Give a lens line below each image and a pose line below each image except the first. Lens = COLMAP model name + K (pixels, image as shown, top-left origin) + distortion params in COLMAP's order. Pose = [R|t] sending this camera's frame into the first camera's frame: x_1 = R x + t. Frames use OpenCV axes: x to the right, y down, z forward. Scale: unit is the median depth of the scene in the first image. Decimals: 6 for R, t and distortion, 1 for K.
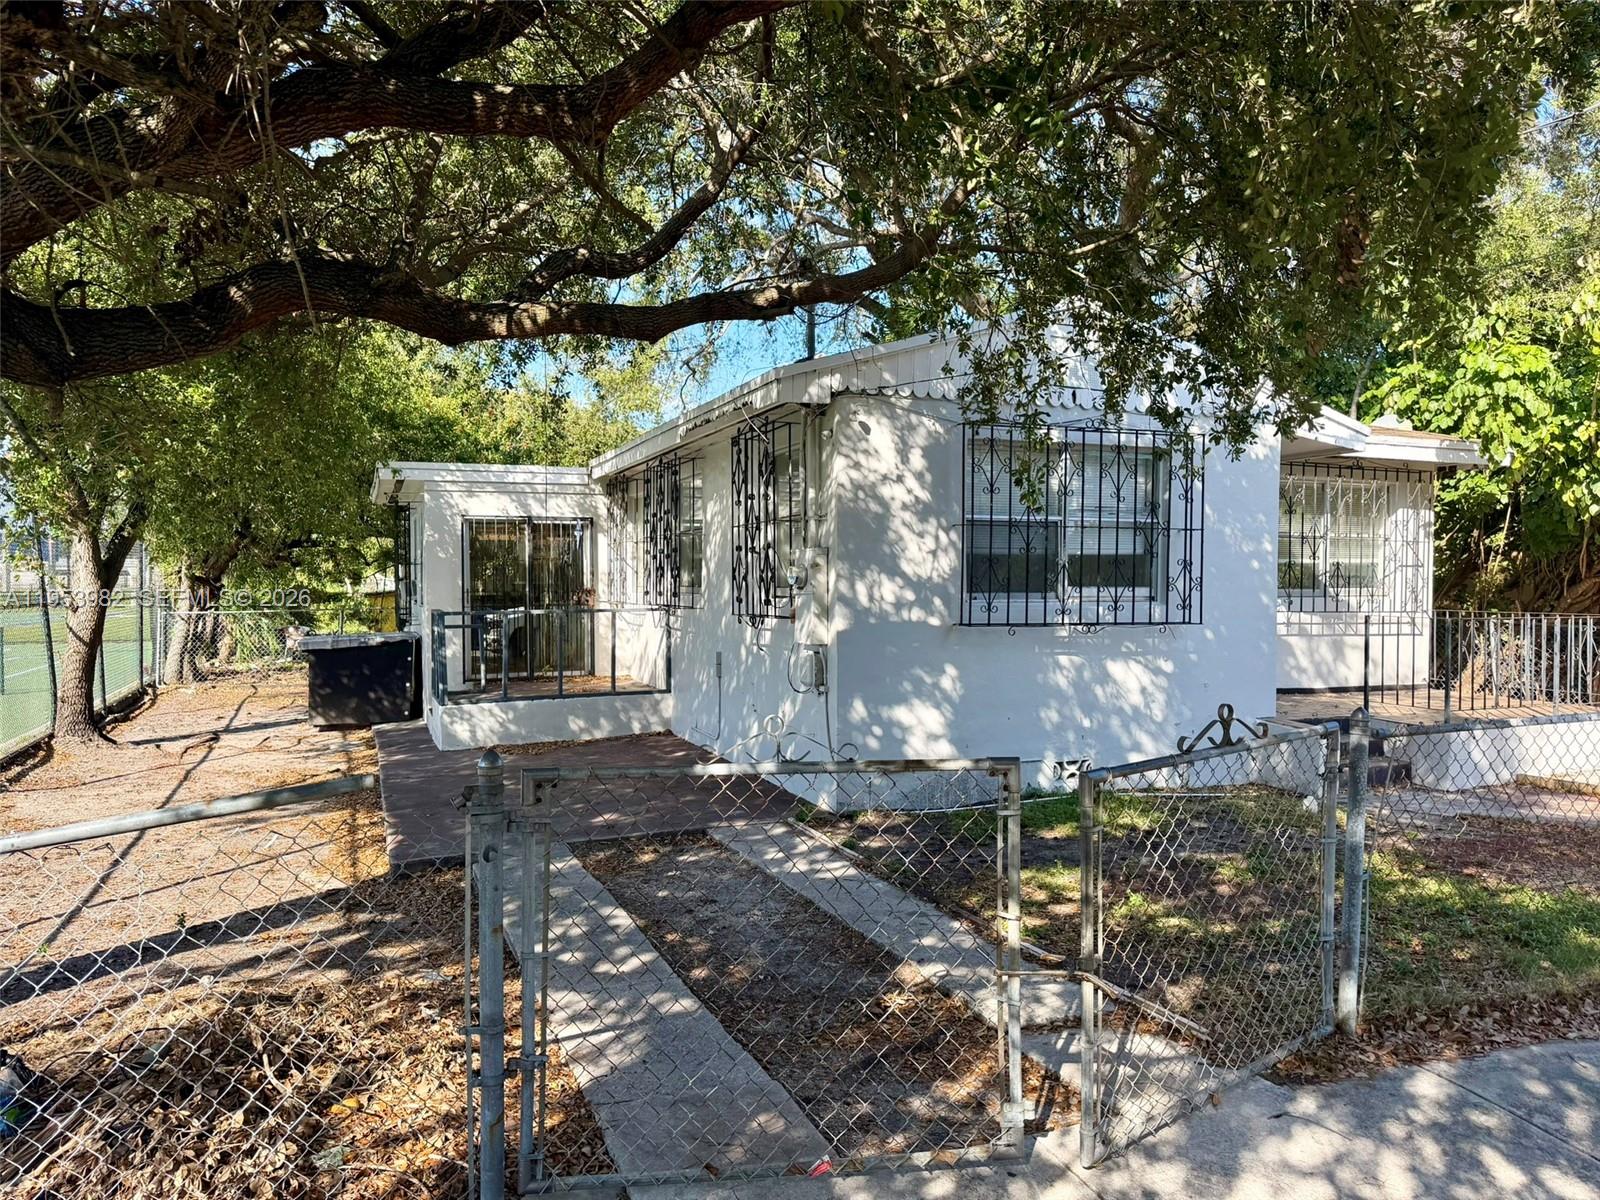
lens RADIAL K [[1133.8, 0, 802.4], [0, 1133.8, 591.5], [0, 0, 1]] dist [0.092958, -0.133609]
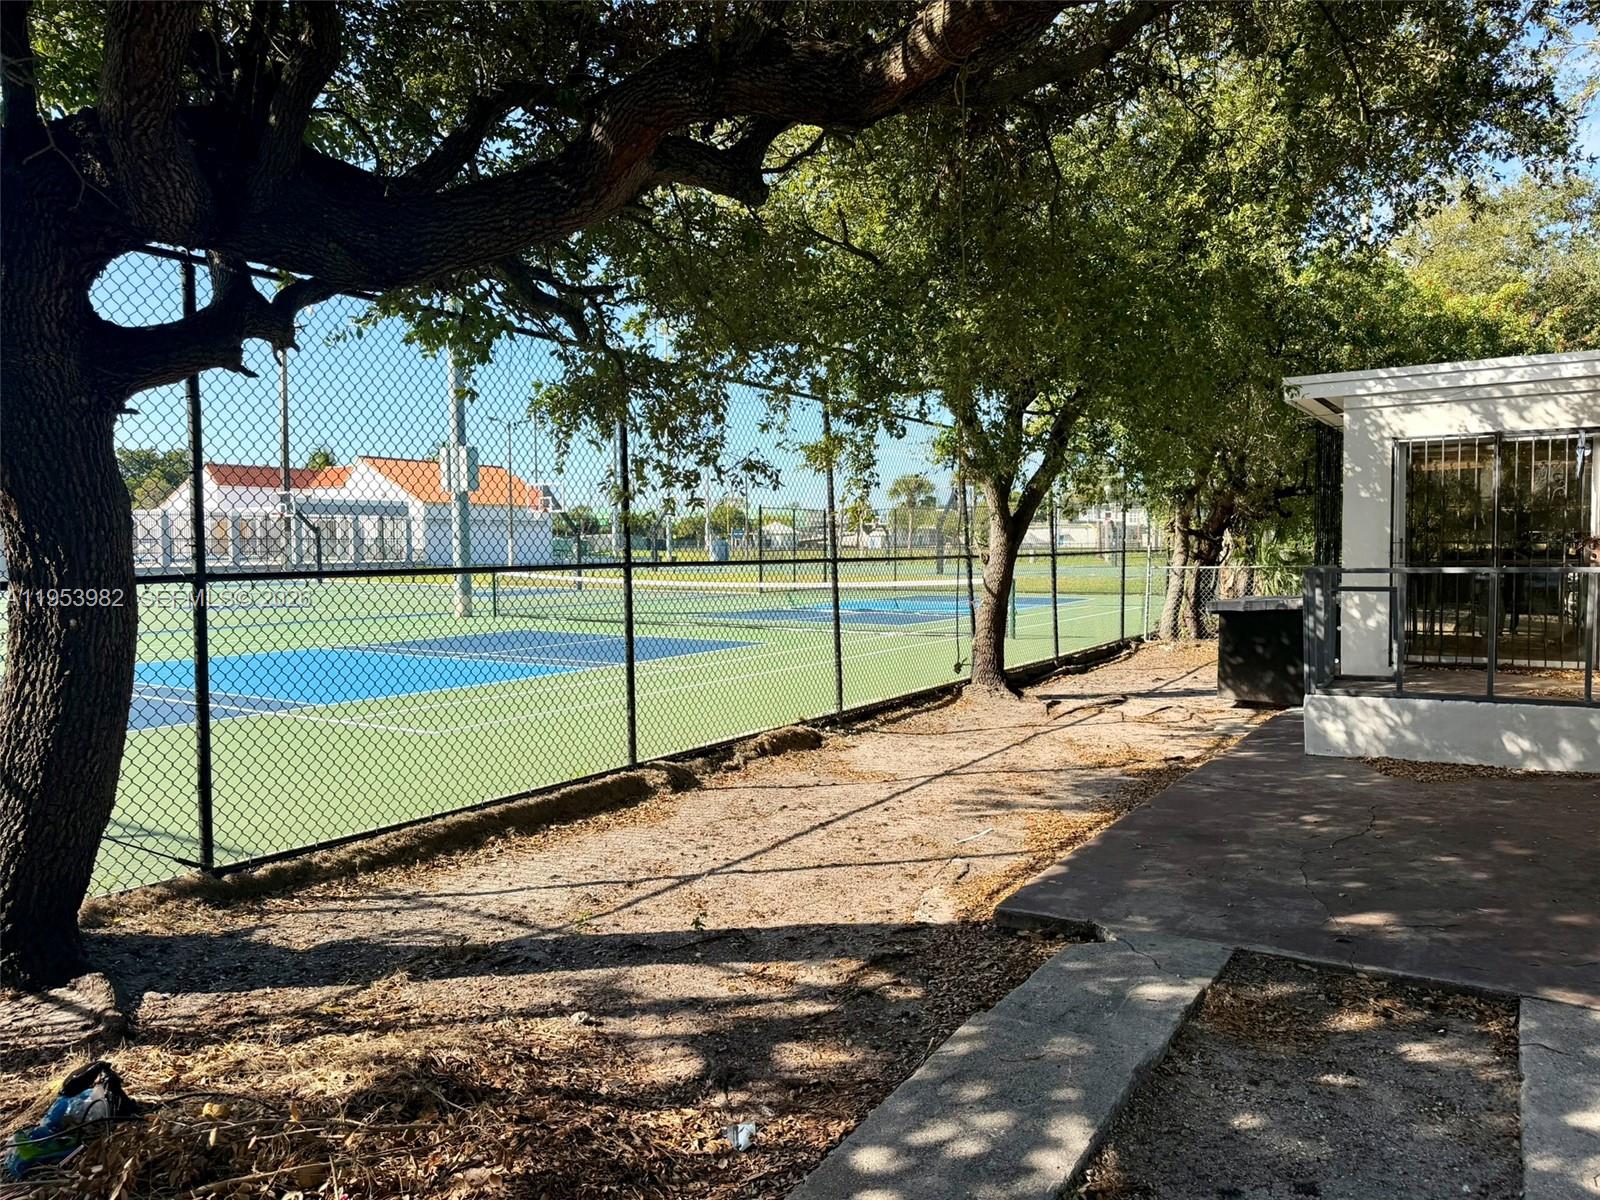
lens RADIAL K [[1117.0, 0, 789.7], [0, 1117.0, 593.8], [0, 0, 1]] dist [0.086805, -0.134097]
pose [[0.576018, 0.031142, -0.816844, 0.116085], [0.001029, 0.999246, 0.038821, 0.007458], [0.817437, -0.023202, 0.575551, 0.390221]]
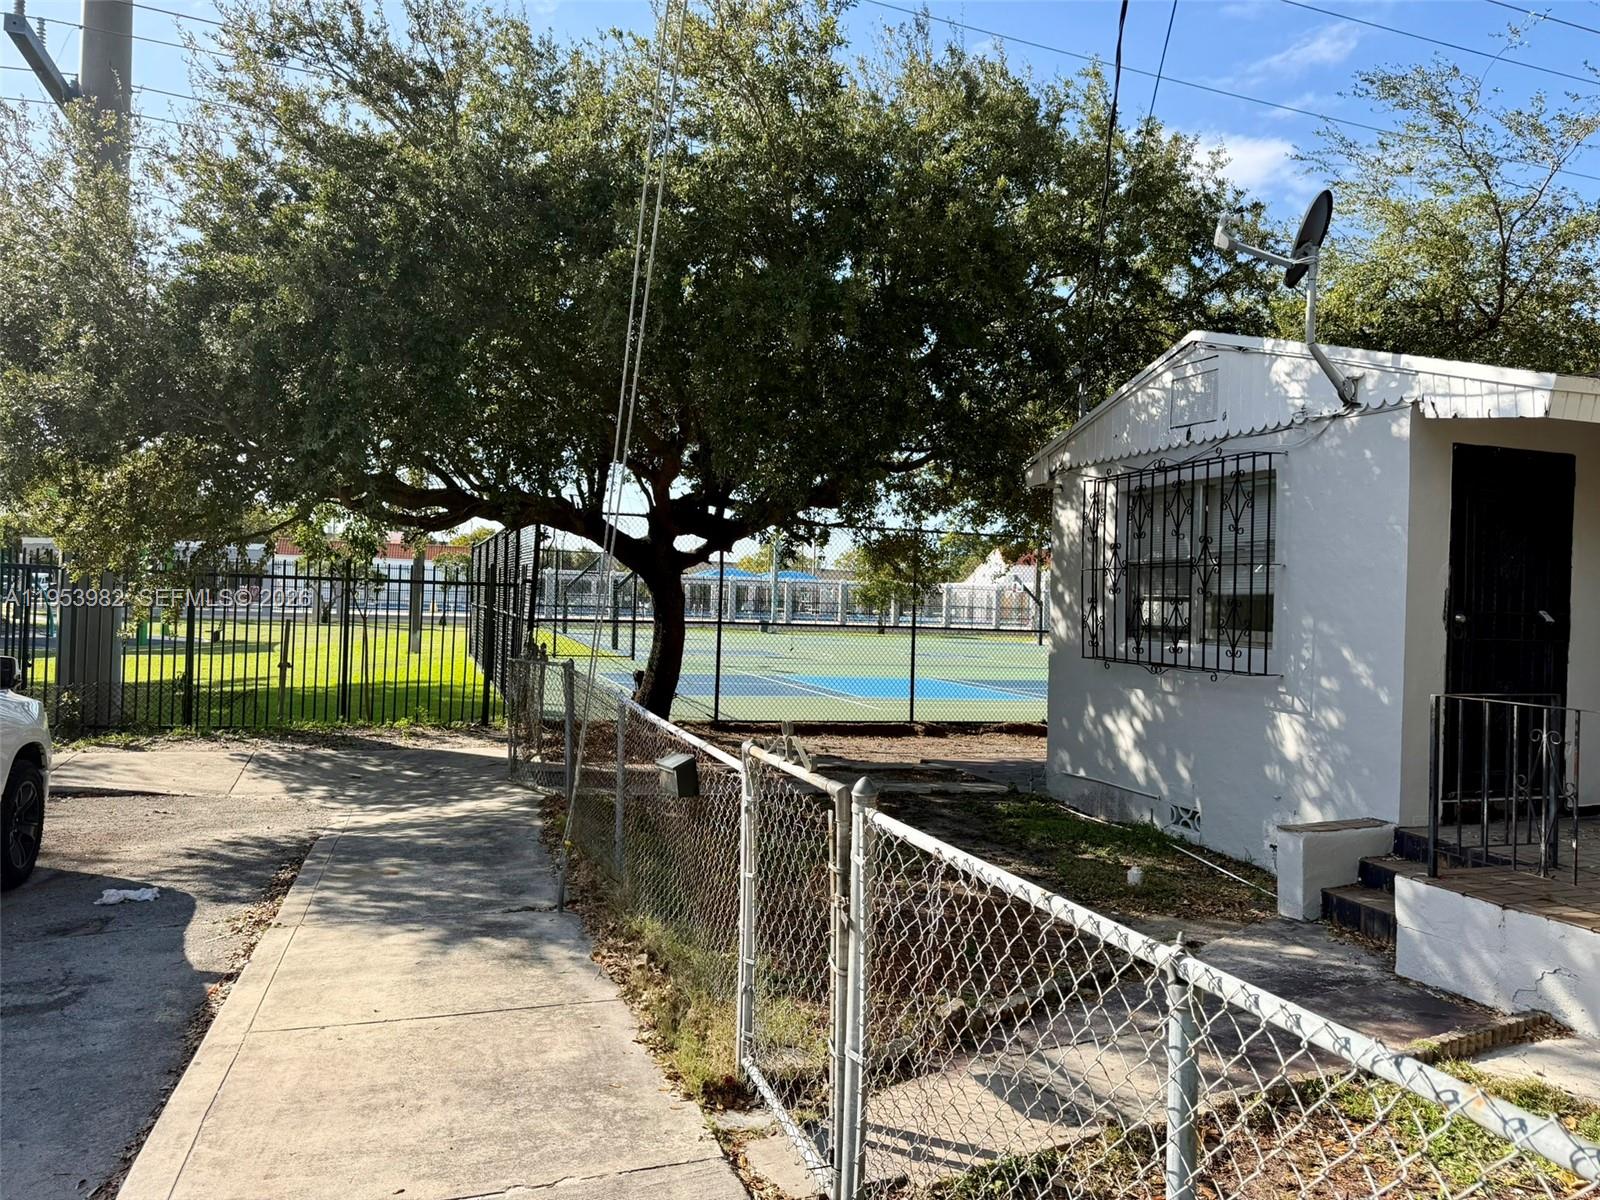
lens RADIAL K [[1133.8, 0, 802.4], [0, 1133.8, 591.5], [0, 0, 1]] dist [0.092958, -0.133609]
pose [[-0.075664, -0.016582, -0.996995, 1.230303], [-0.040328, 0.999095, -0.013557, -0.009053], [0.996318, 0.039181, -0.076264, 0.739146]]
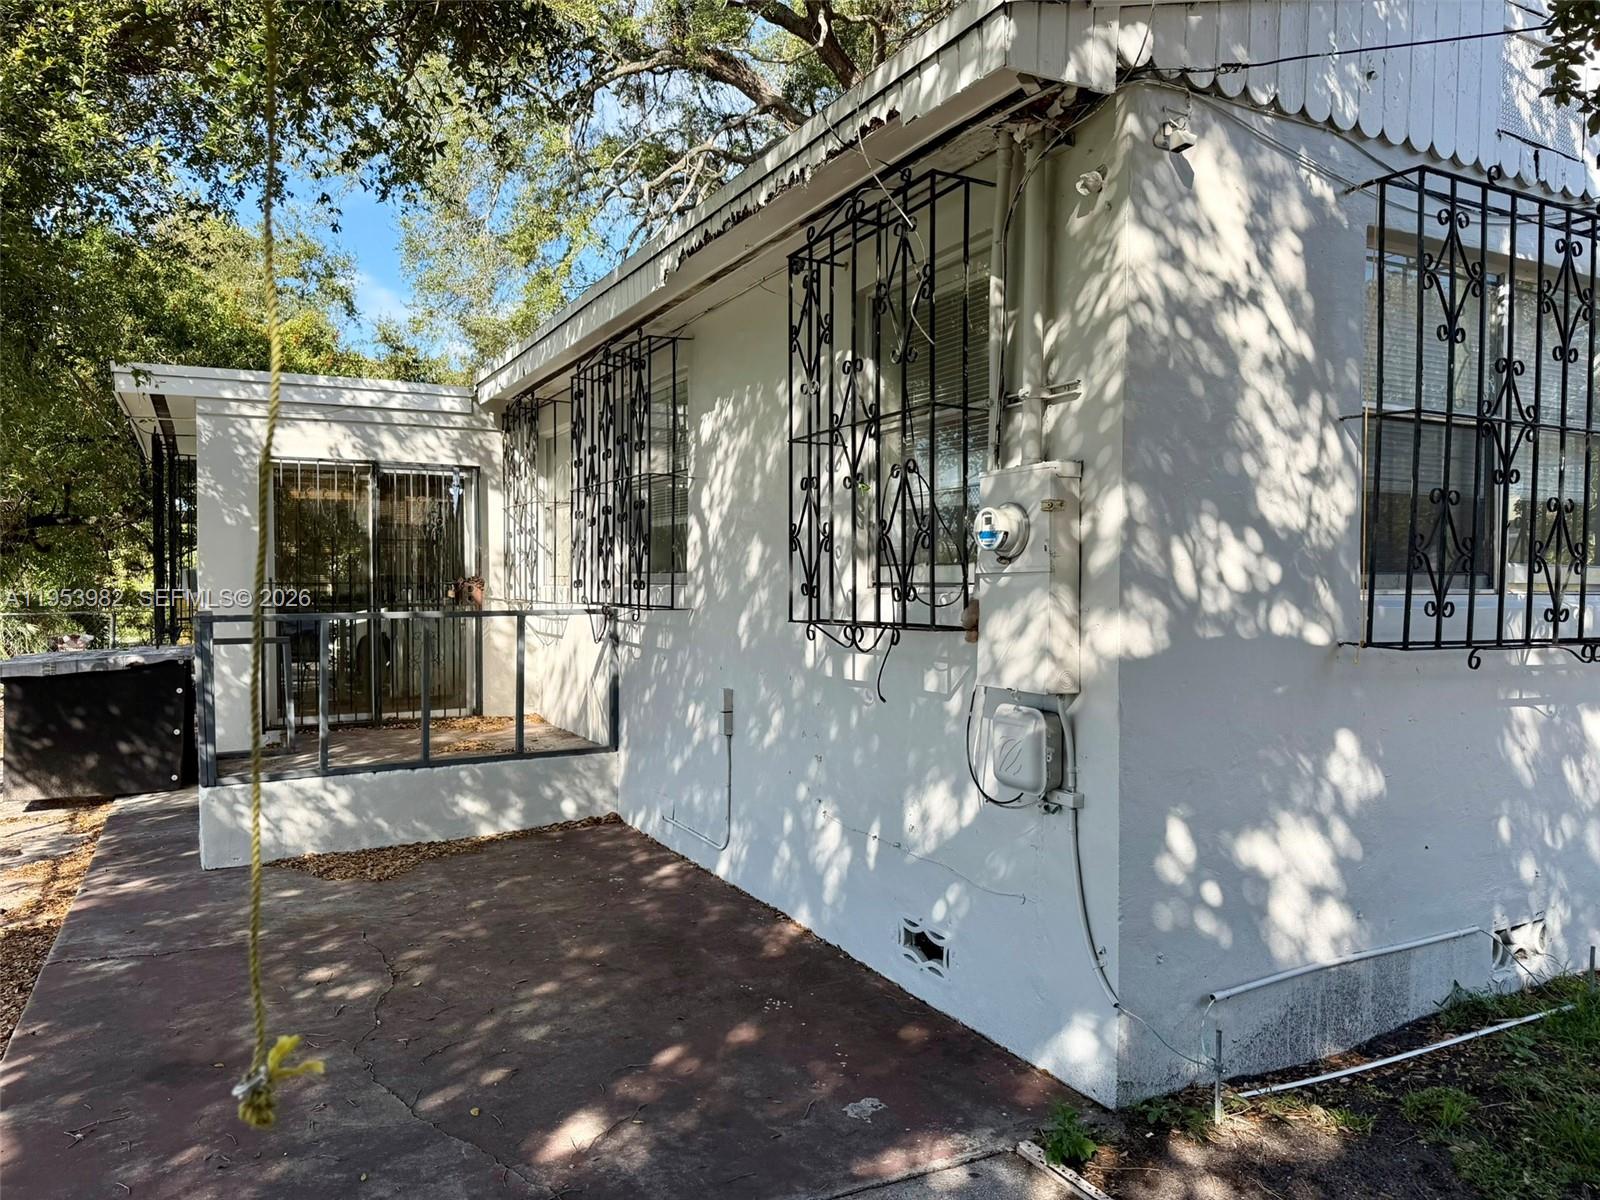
lens RADIAL K [[1142.9, 0, 795.9], [0, 1142.9, 594.9], [0, 0, 1]] dist [0.000796, -0.001361]
pose [[0.994033, 0.004533, 0.108984, -0.122740], [-0.004120, 0.999983, -0.004020, 0.013217], [-0.109000, 0.003547, 0.994035, 0.547157]]
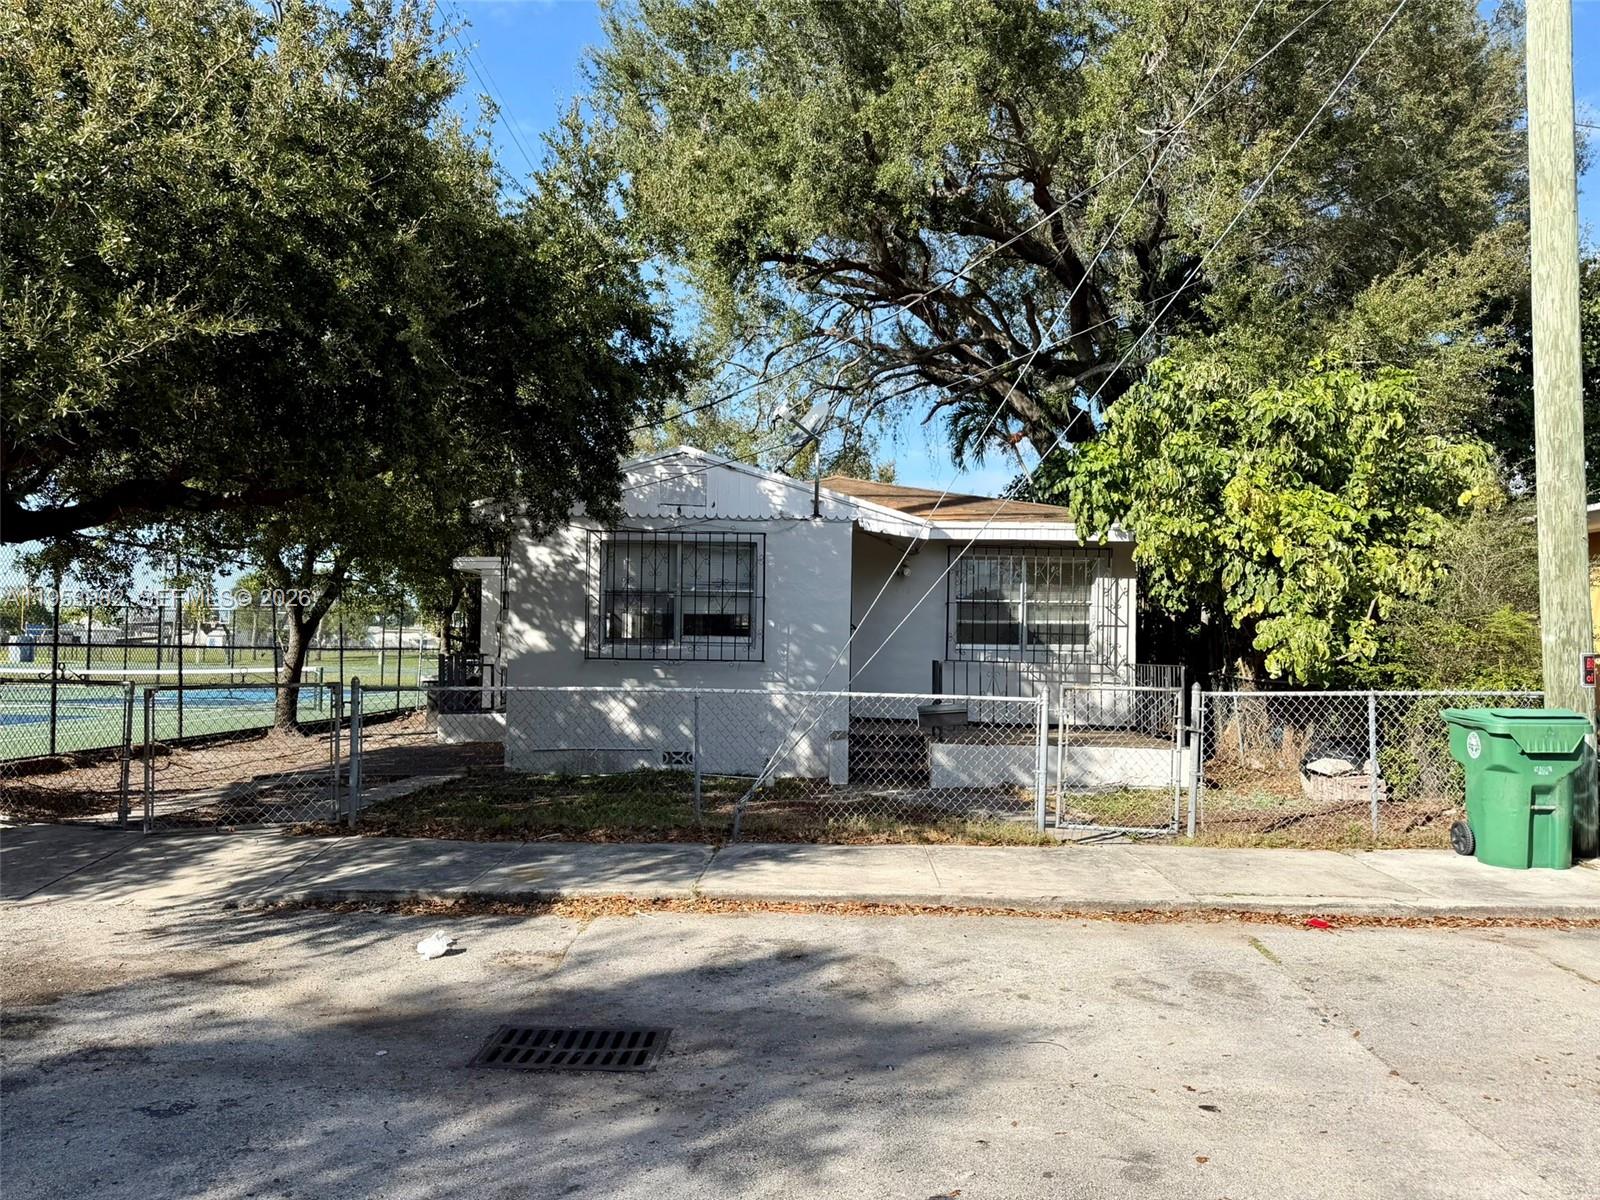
lens RADIAL K [[1110.7, 0, 797.1], [0, 1110.7, 595.1], [0, 0, 1]] dist [0.086104, -0.125563]
pose [[0.919250, -0.009839, -0.393551, 0.956236], [-0.014001, 0.998238, -0.057658, 0.024717], [0.393425, 0.058512, 0.917493, -0.288065]]
